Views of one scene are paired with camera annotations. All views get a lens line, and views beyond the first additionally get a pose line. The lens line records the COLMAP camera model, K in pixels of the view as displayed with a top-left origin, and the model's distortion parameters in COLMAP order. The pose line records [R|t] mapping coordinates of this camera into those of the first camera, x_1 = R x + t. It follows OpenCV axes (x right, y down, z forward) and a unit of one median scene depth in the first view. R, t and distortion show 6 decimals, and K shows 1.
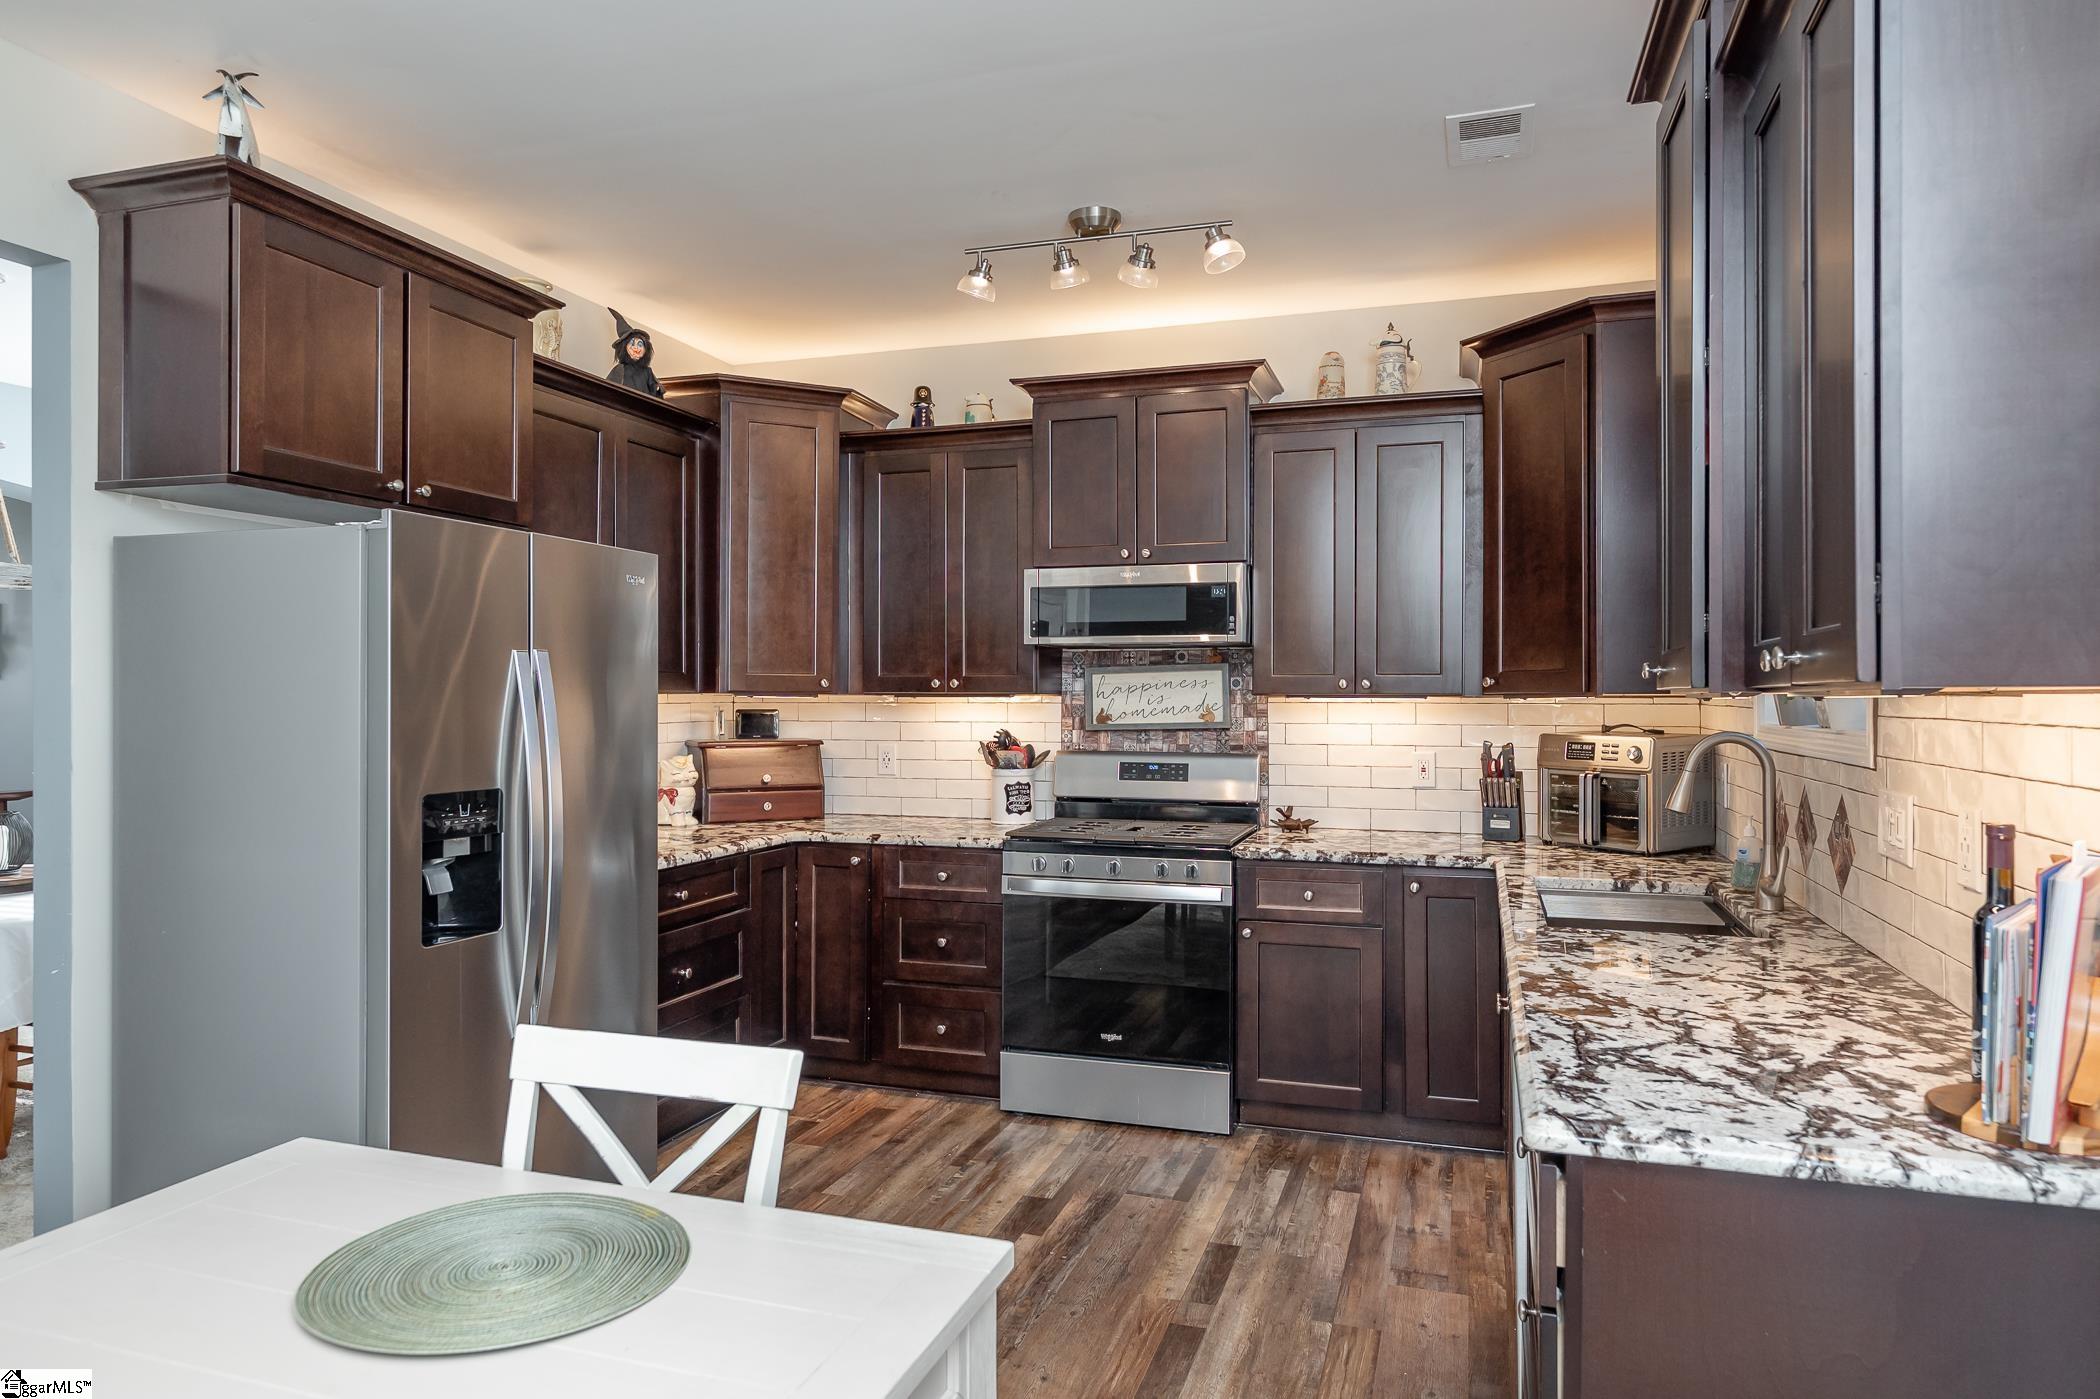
lens RADIAL K [[1264.9, 0, 1050.2], [0, 1264.9, 700.5], [0, 0, 1]] dist [-0.000306, 0.001508]
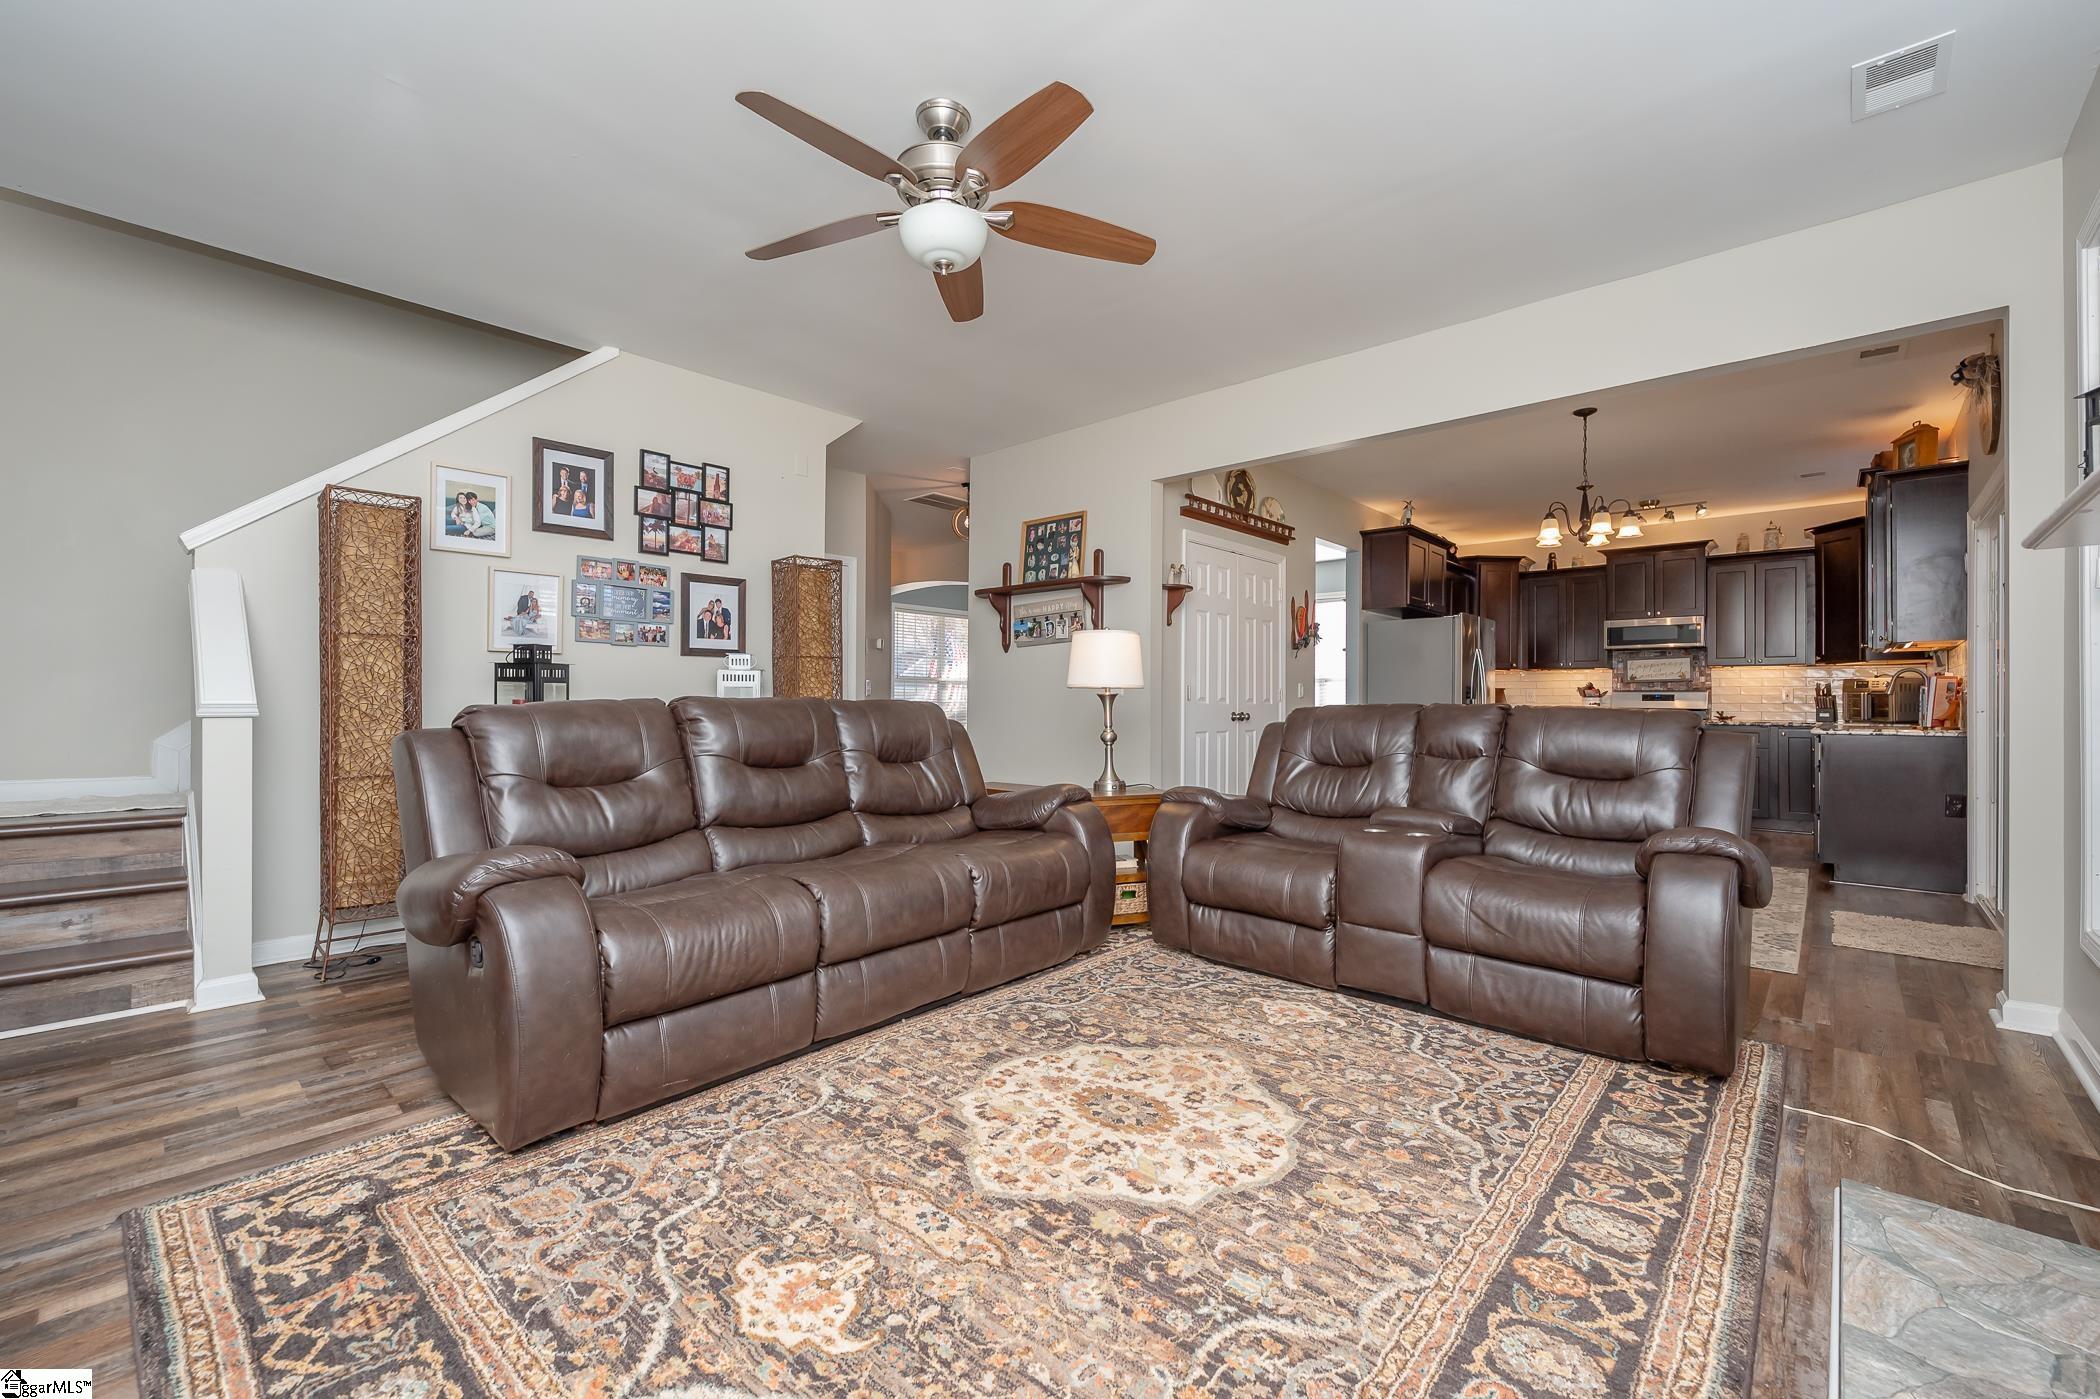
lens RADIAL K [[868.2, 0, 1055.2], [0, 868.2, 698.1], [0, 0, 1]] dist [-0.006583, 0.000576]
pose [[0.914440, 0.003318, -0.404709, -0.363046], [-0.007922, 0.999922, -0.009702, 0.092662], [0.404645, 0.012078, 0.914394, -1.236615]]
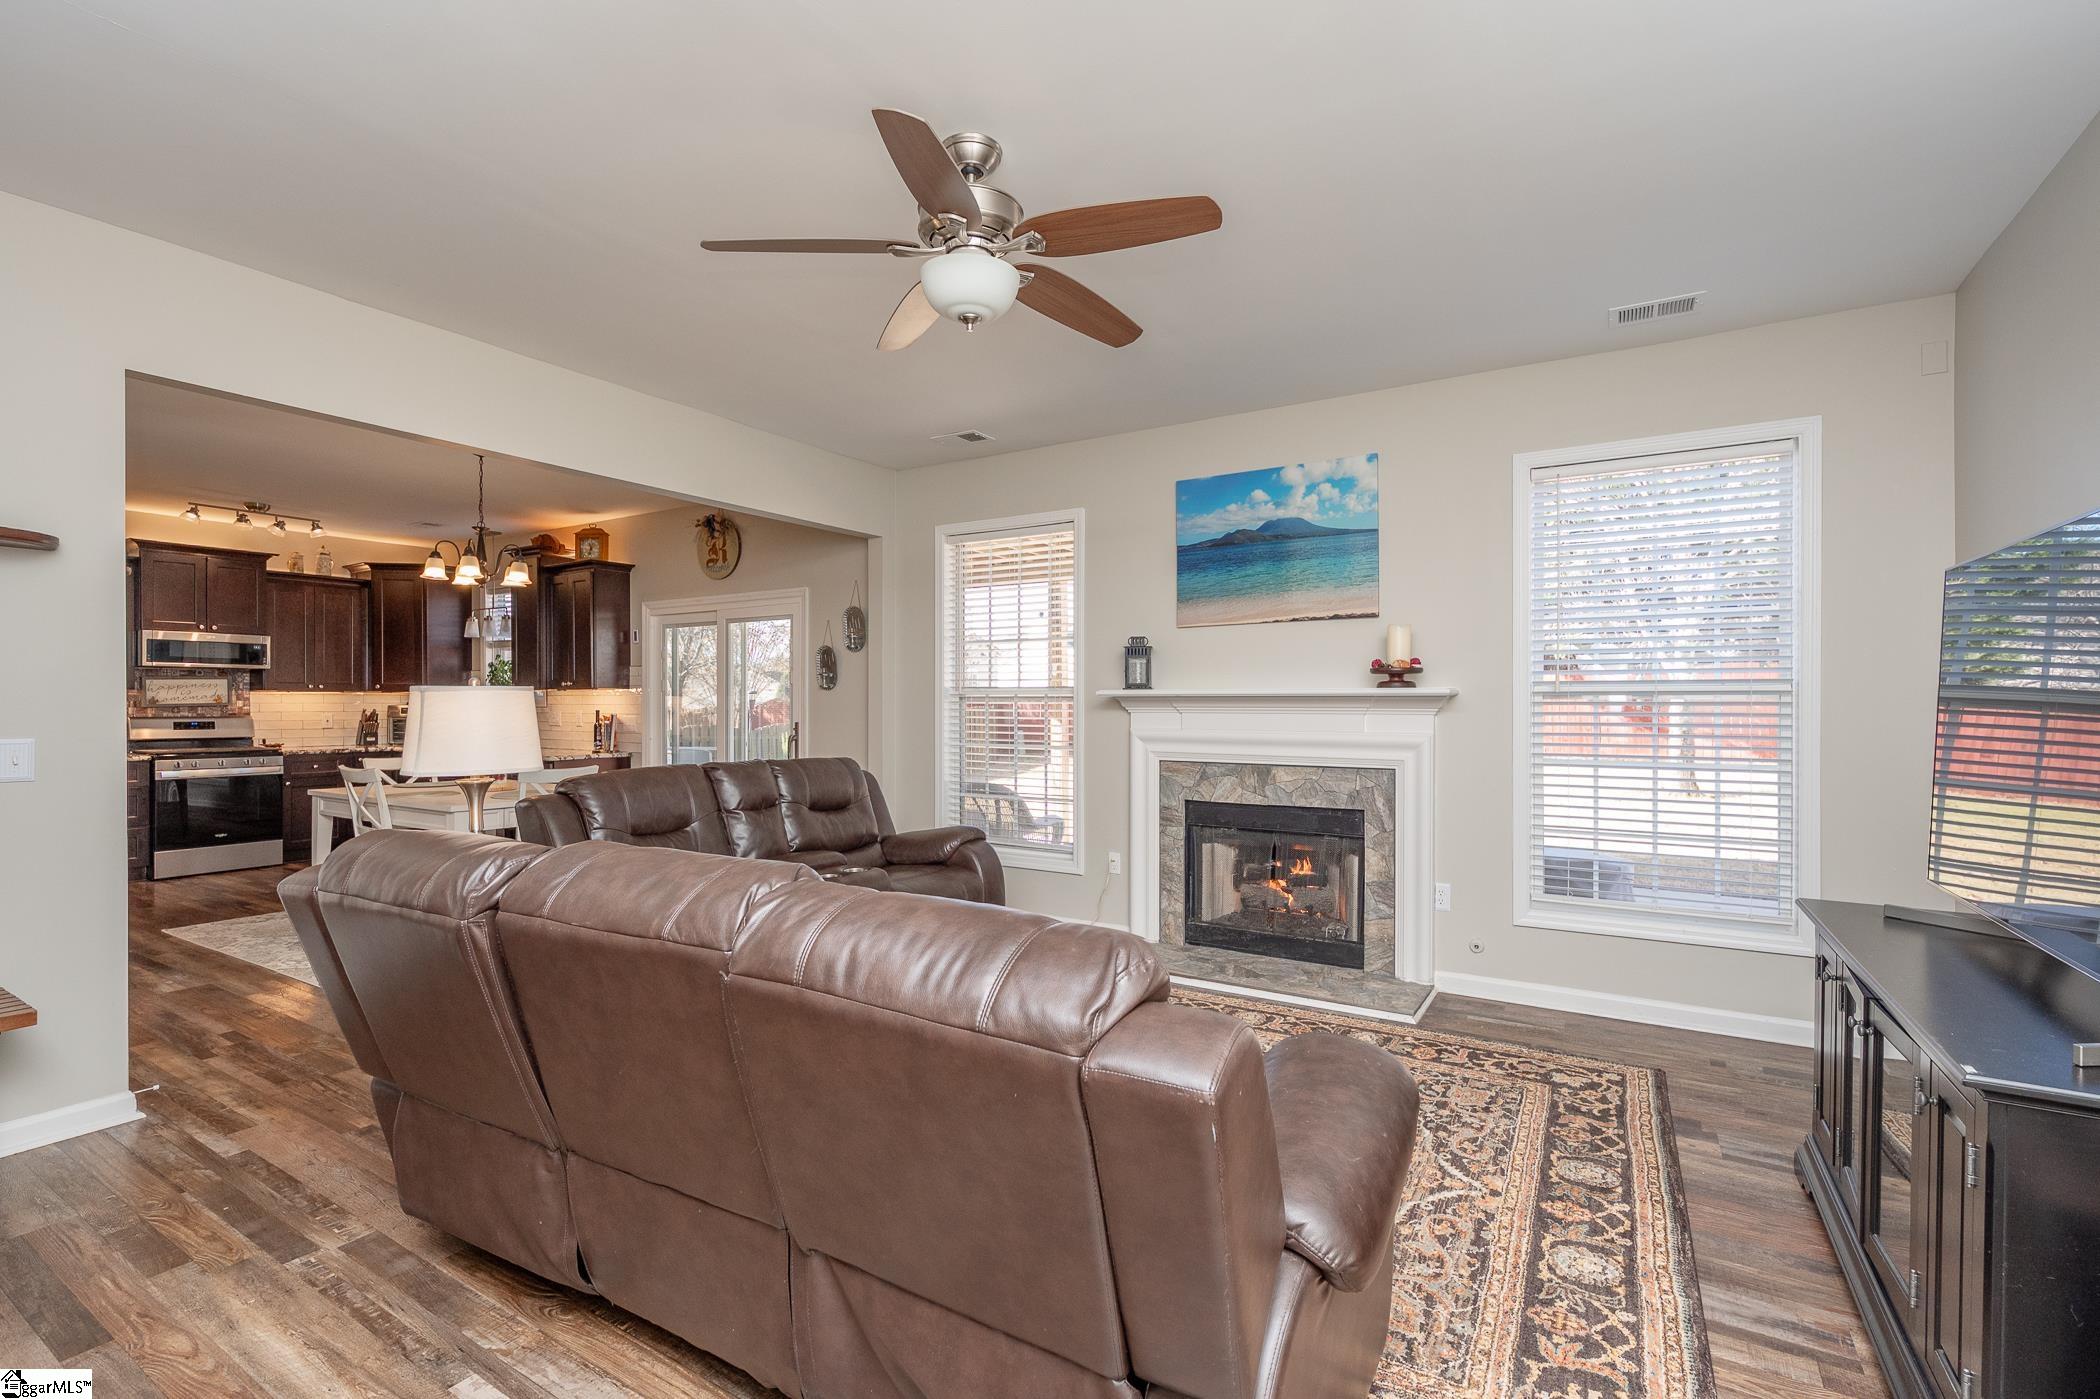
lens RADIAL K [[942.8, 0, 1063.6], [0, 942.8, 703.3], [0, 0, 1]] dist [-0.001892, -0.001143]
pose [[0.218145, -0.003006, 0.975912, -1.278255], [0.004769, 0.999987, 0.002014, 0.023993], [-0.975905, 0.004215, 0.218157, -0.885312]]
